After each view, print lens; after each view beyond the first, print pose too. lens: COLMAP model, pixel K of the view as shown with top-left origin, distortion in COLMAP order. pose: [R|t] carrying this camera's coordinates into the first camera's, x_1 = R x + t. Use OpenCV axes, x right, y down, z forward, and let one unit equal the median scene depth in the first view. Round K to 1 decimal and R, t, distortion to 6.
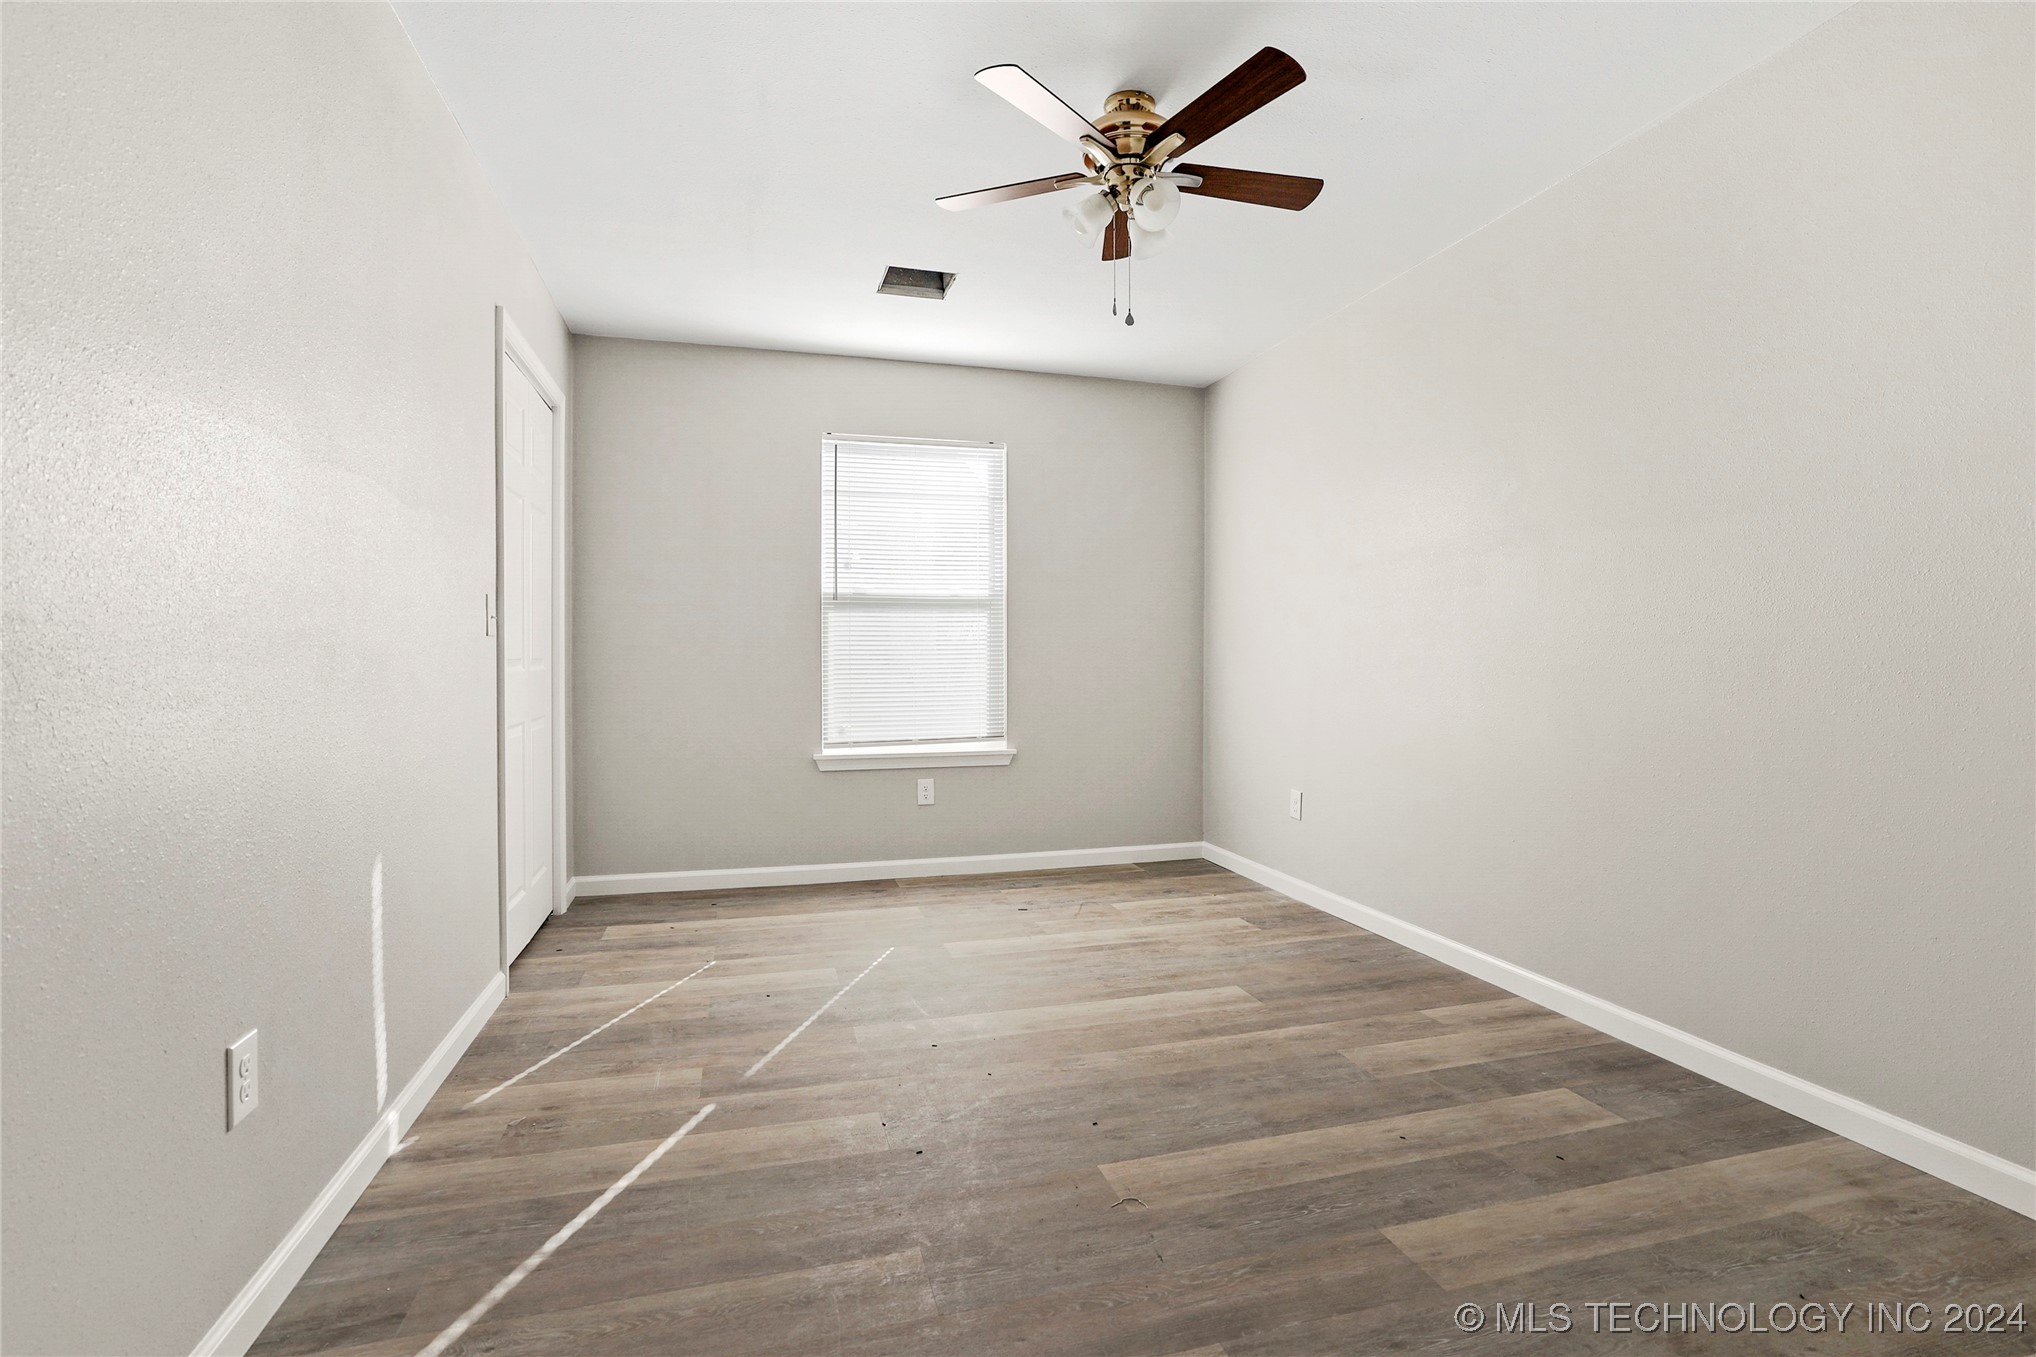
lens RADIAL K [[960.7, 0, 1017.9], [0, 960.7, 647.8], [0, 0, 1]] dist [-0.046702, 0.023528]
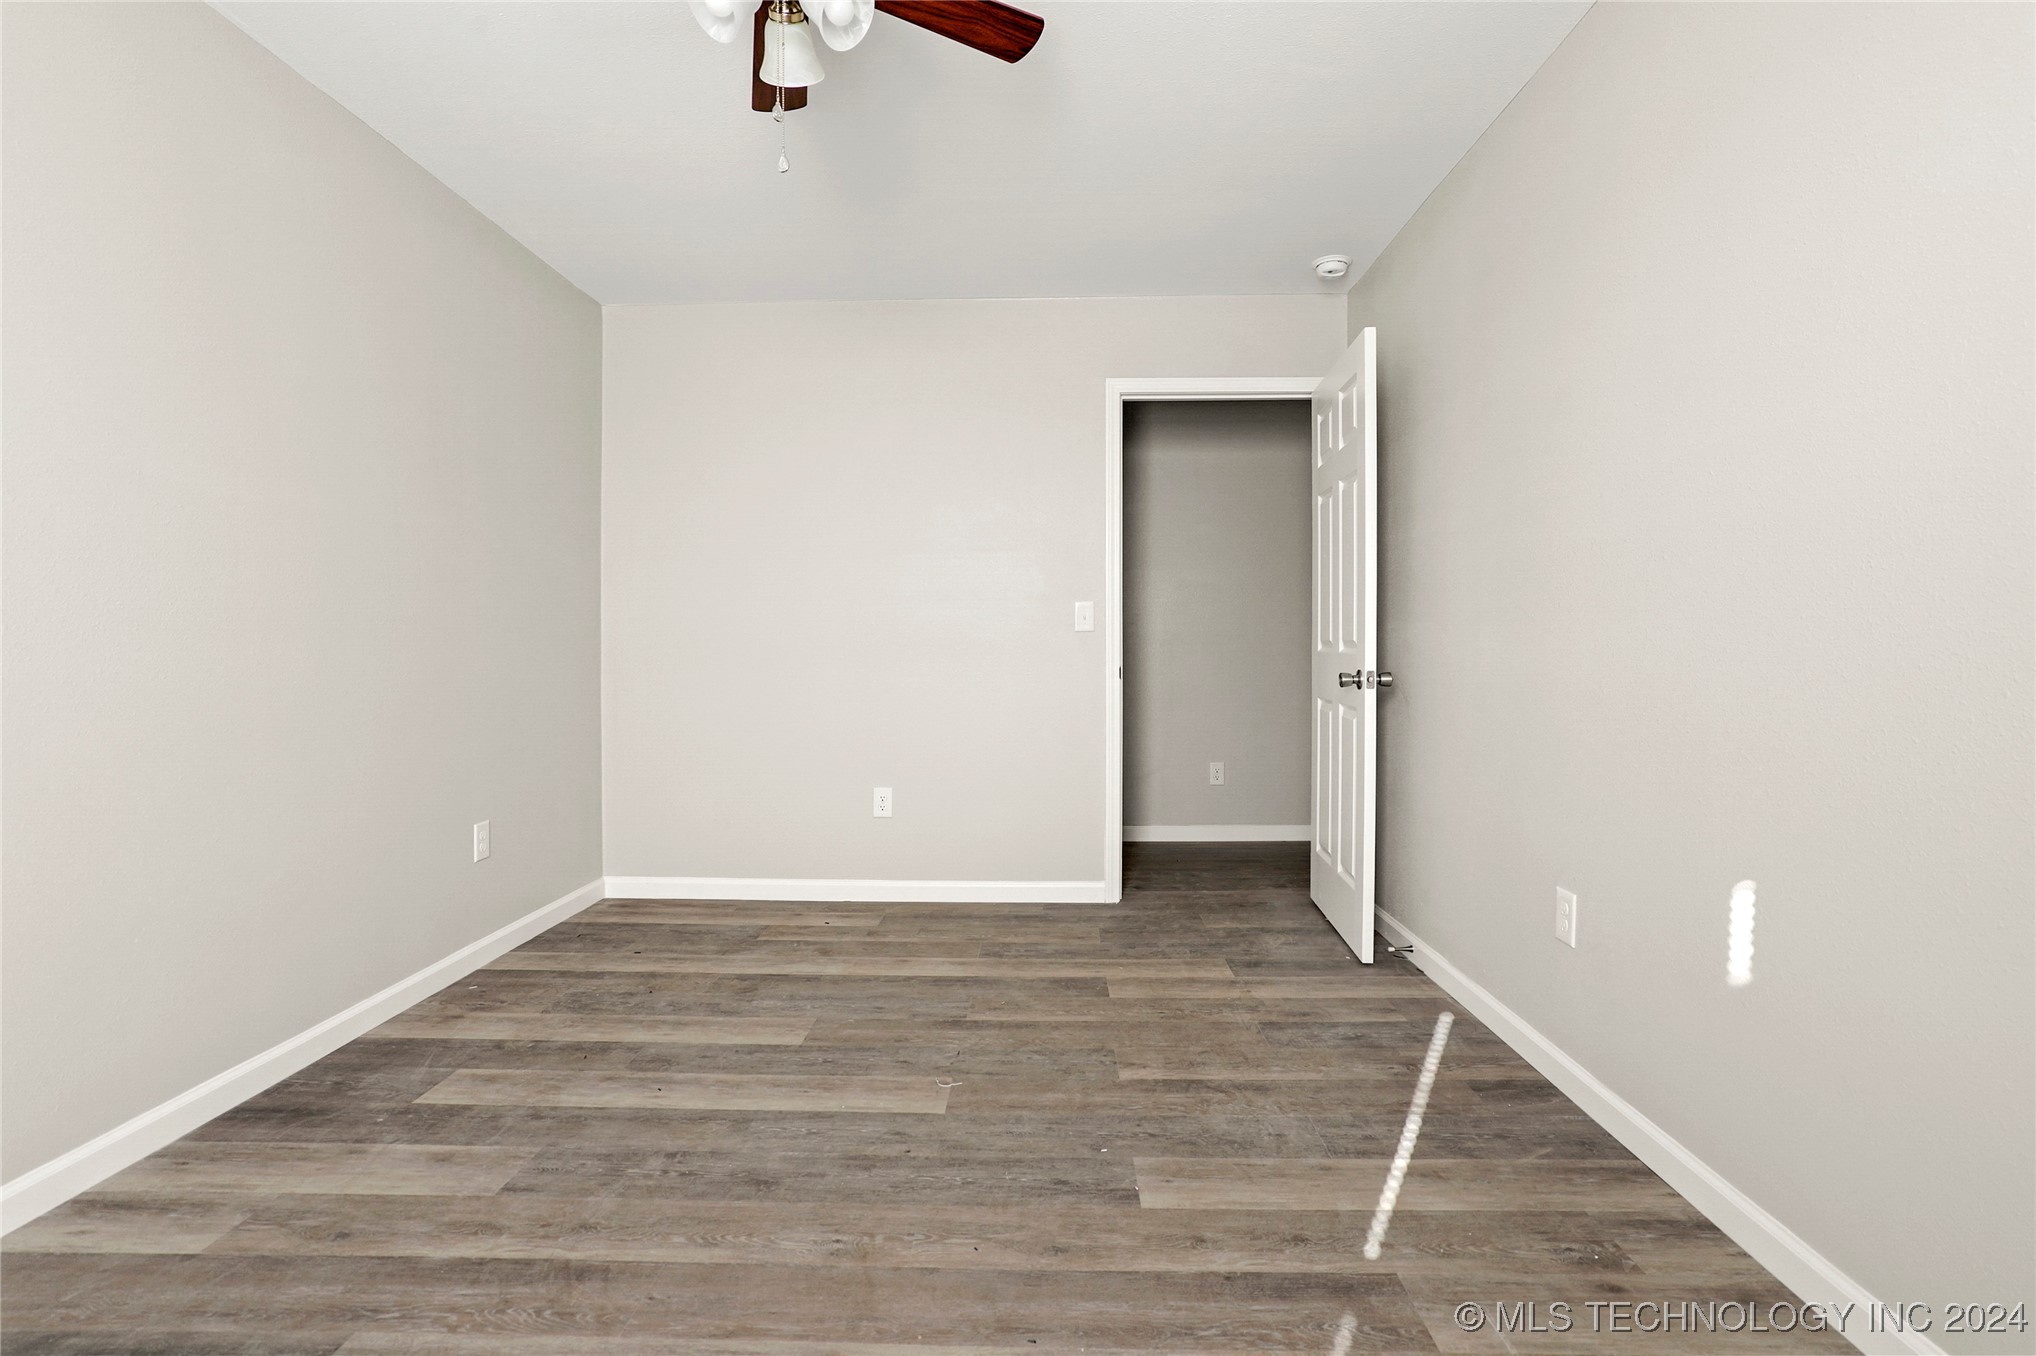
lens RADIAL K [[983.9, 0, 1009.0], [0, 983.9, 643.8], [0, 0, 1]] dist [-0.038955, 0.019548]
pose [[-0.951786, 0.003171, 0.306746, -0.310251], [-0.002330, 0.999843, -0.017564, 0.030709], [-0.306753, -0.017432, -0.951629, 1.932274]]
